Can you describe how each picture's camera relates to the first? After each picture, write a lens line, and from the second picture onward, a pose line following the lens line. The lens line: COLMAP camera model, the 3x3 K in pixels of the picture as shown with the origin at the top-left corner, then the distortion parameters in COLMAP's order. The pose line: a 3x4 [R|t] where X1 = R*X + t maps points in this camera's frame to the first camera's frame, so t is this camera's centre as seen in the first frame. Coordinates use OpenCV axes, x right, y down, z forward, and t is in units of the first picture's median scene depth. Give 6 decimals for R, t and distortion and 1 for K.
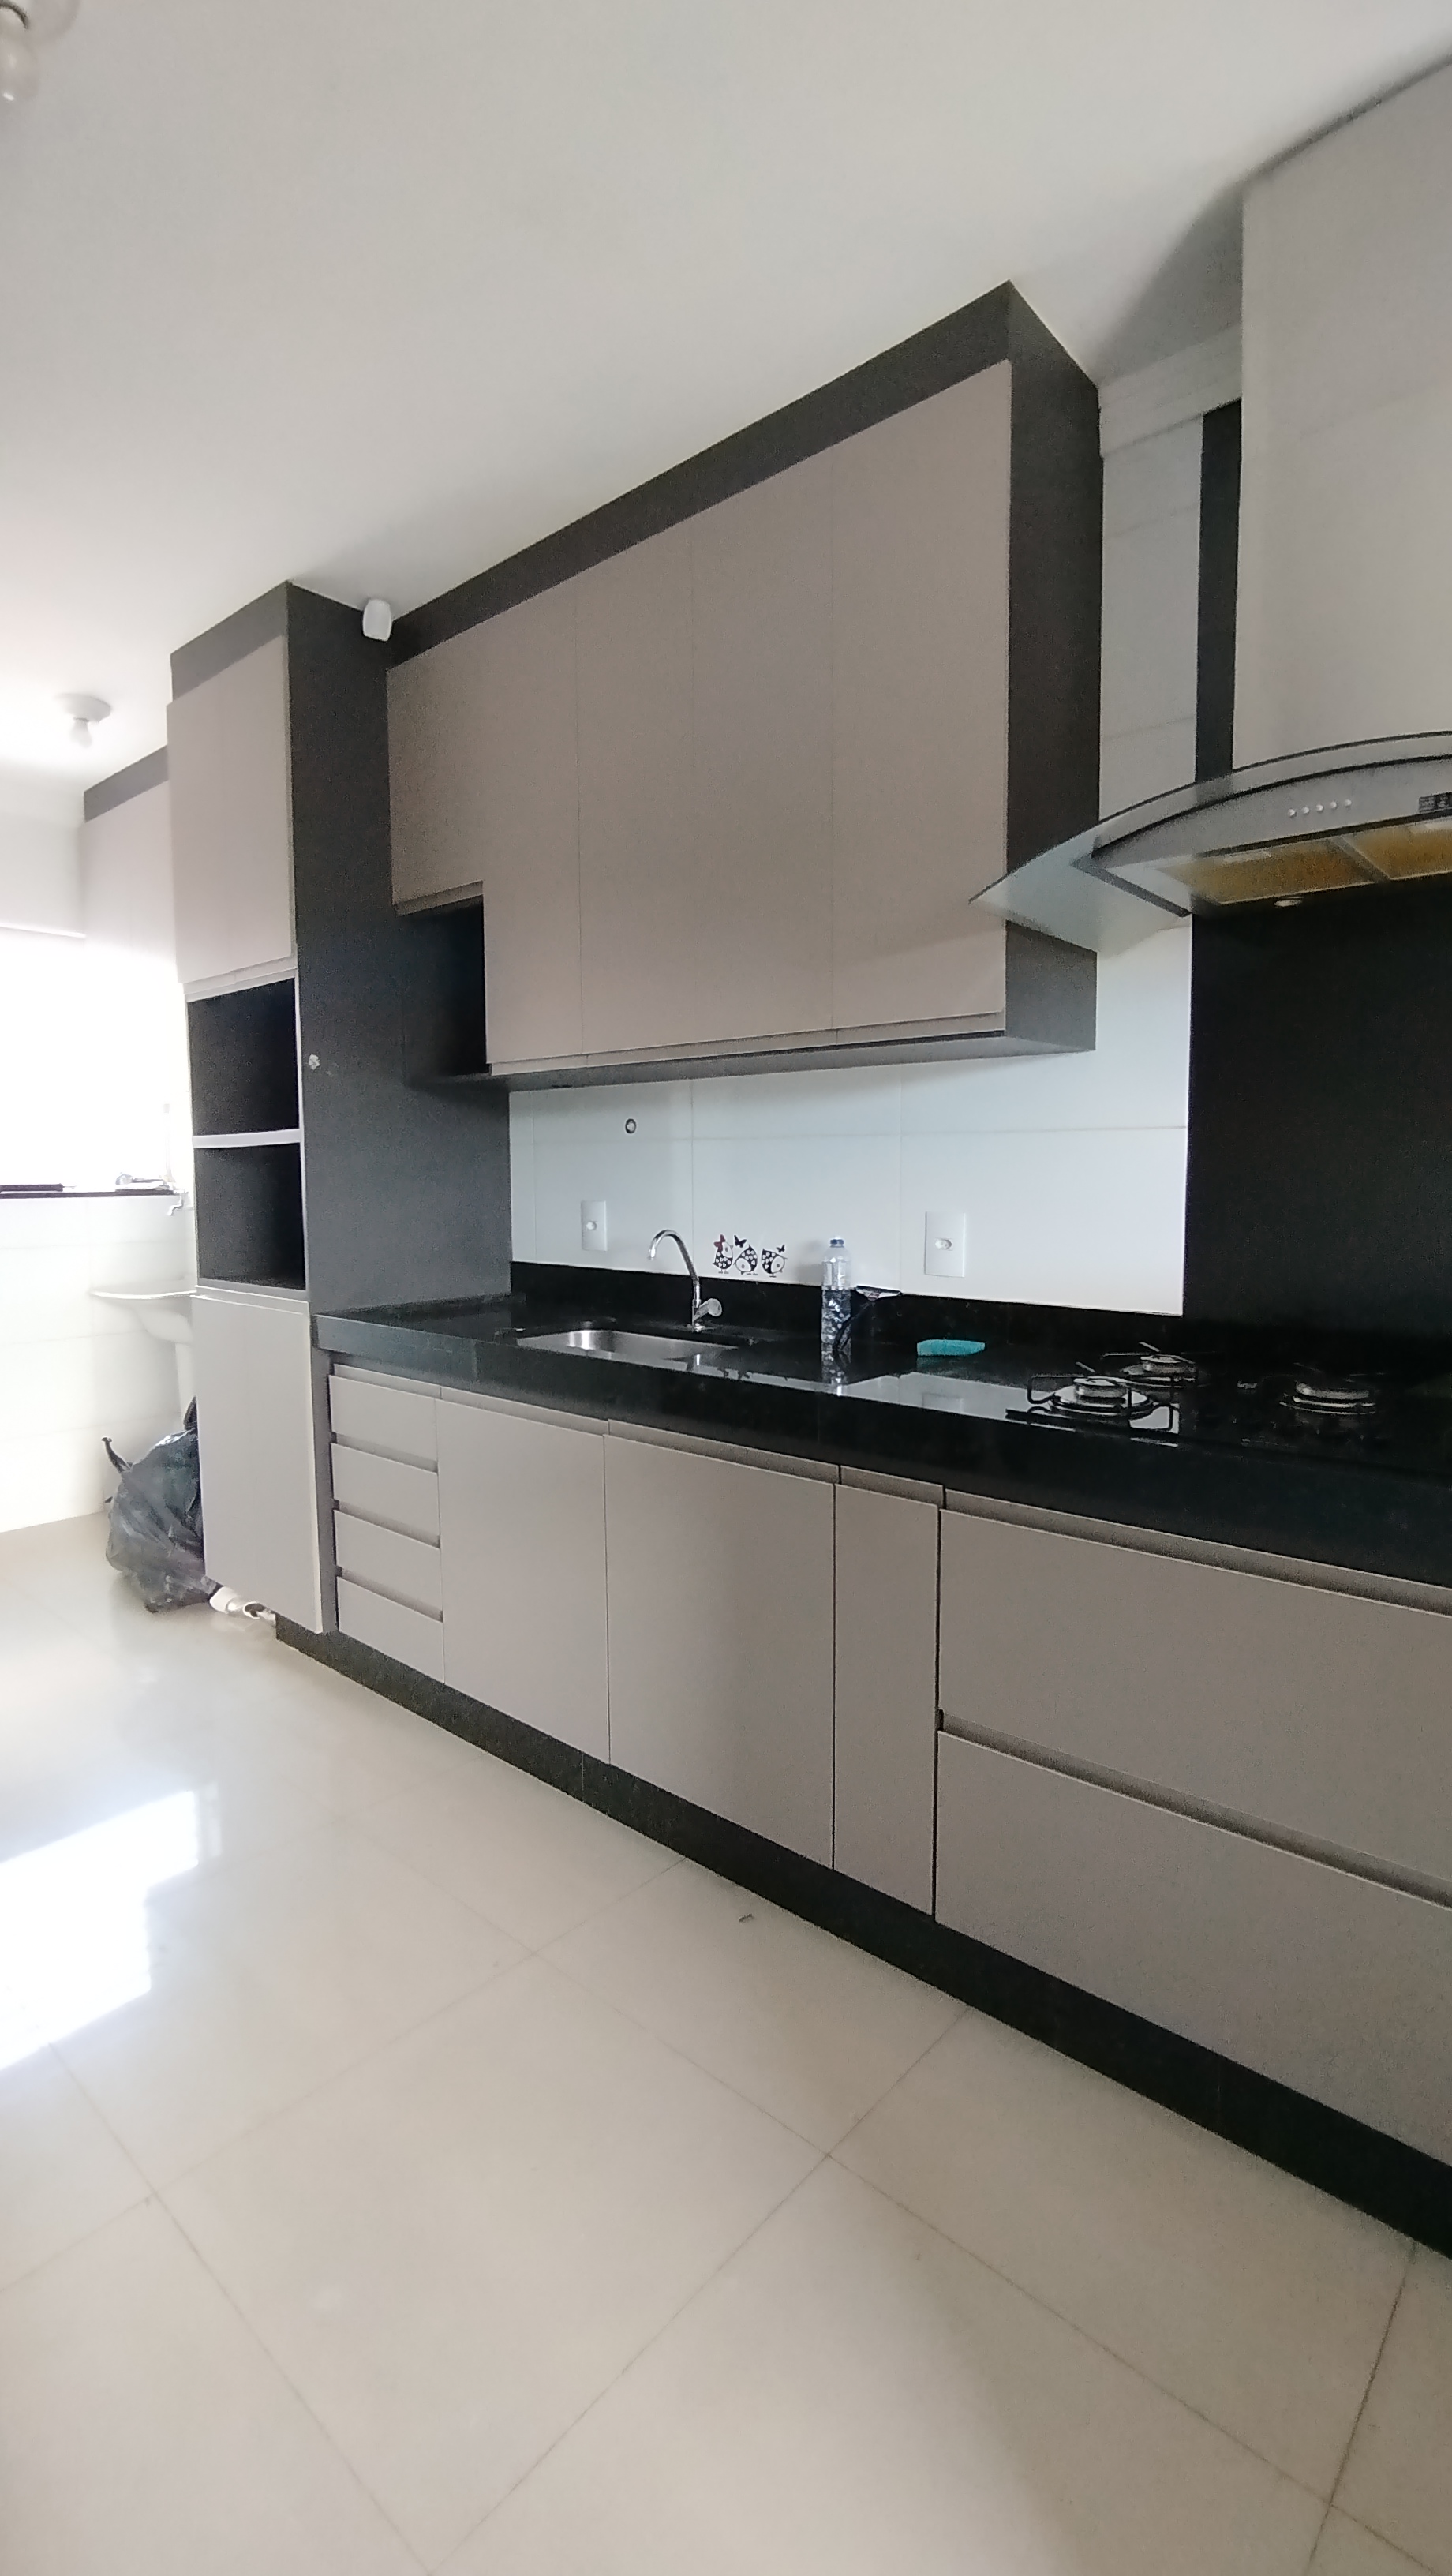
lens RADIAL K [[1169.3, 0, 721.7], [0, 1169.3, 1281.4], [0, 0, 1]] dist [-0.014168, 0.001979]
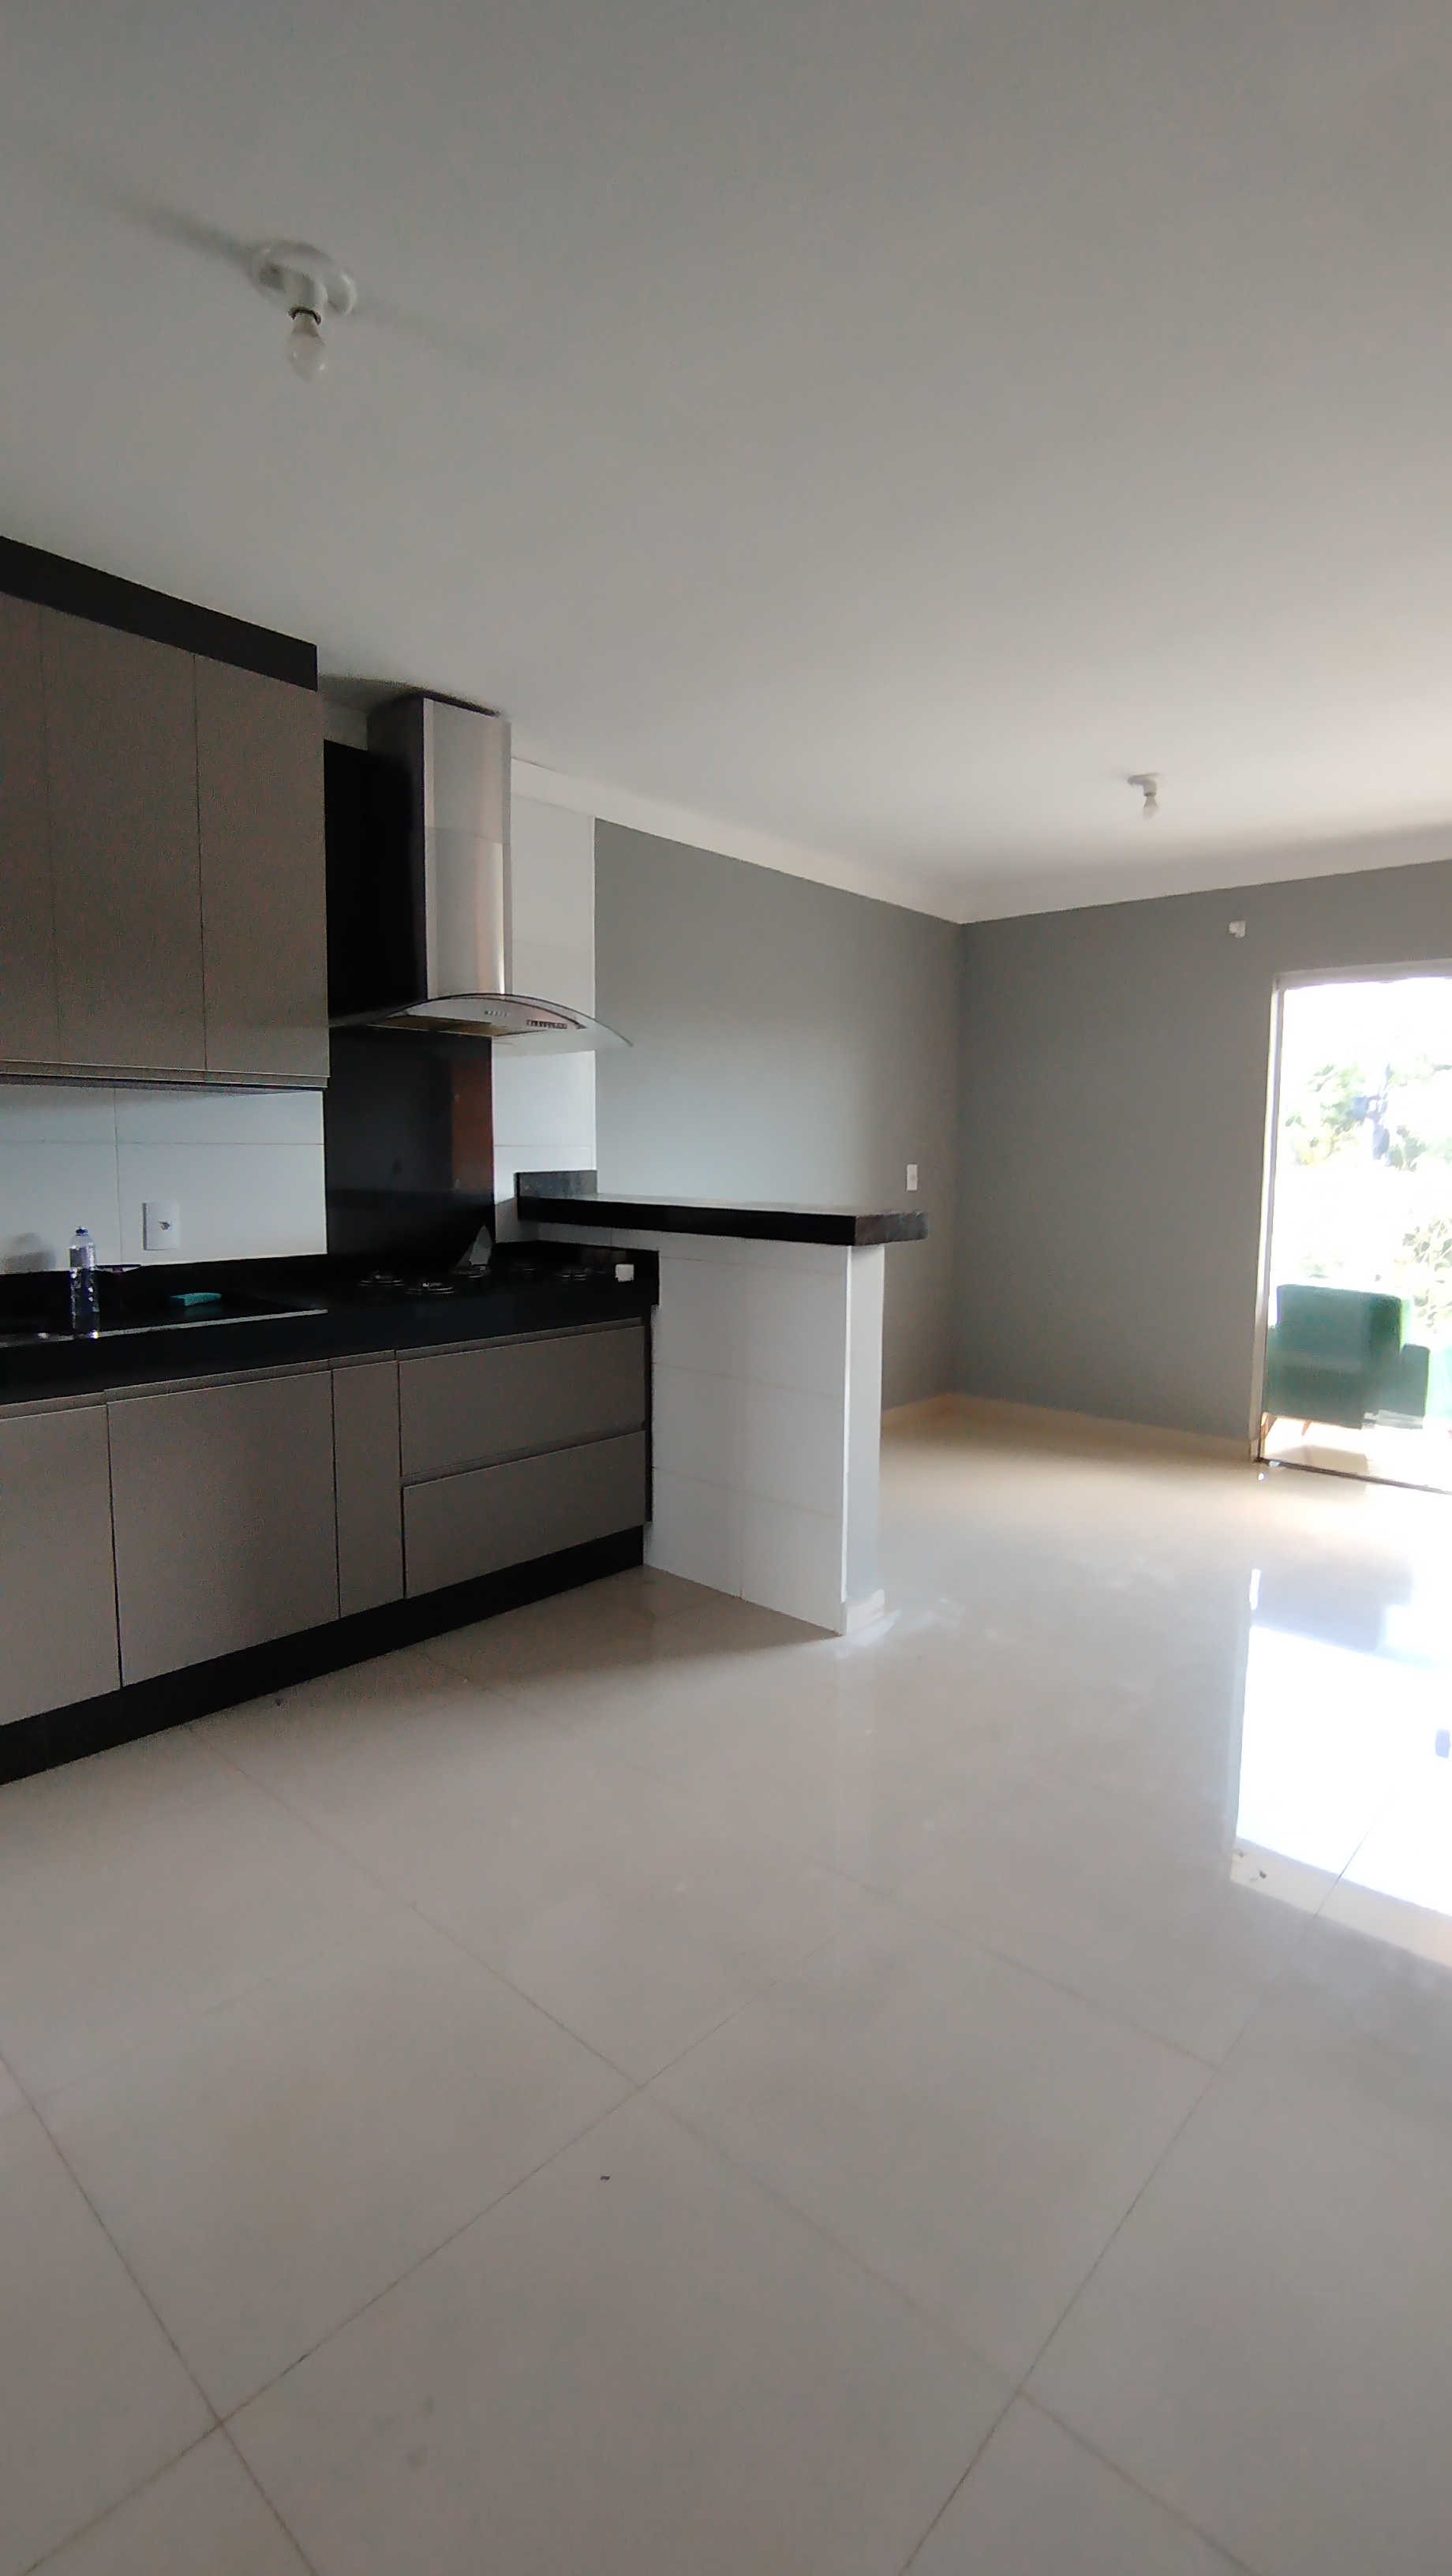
lens RADIAL K [[1169.3, 0, 727.4], [0, 1169.3, 1285.4], [0, 0, 1]] dist [-0.014168, 0.001979]
pose [[0.054428, -0.116257, 0.991727, -0.771574], [0.091434, 0.989606, 0.110990, -0.036945], [-0.994323, 0.084637, 0.064492, 0.188018]]
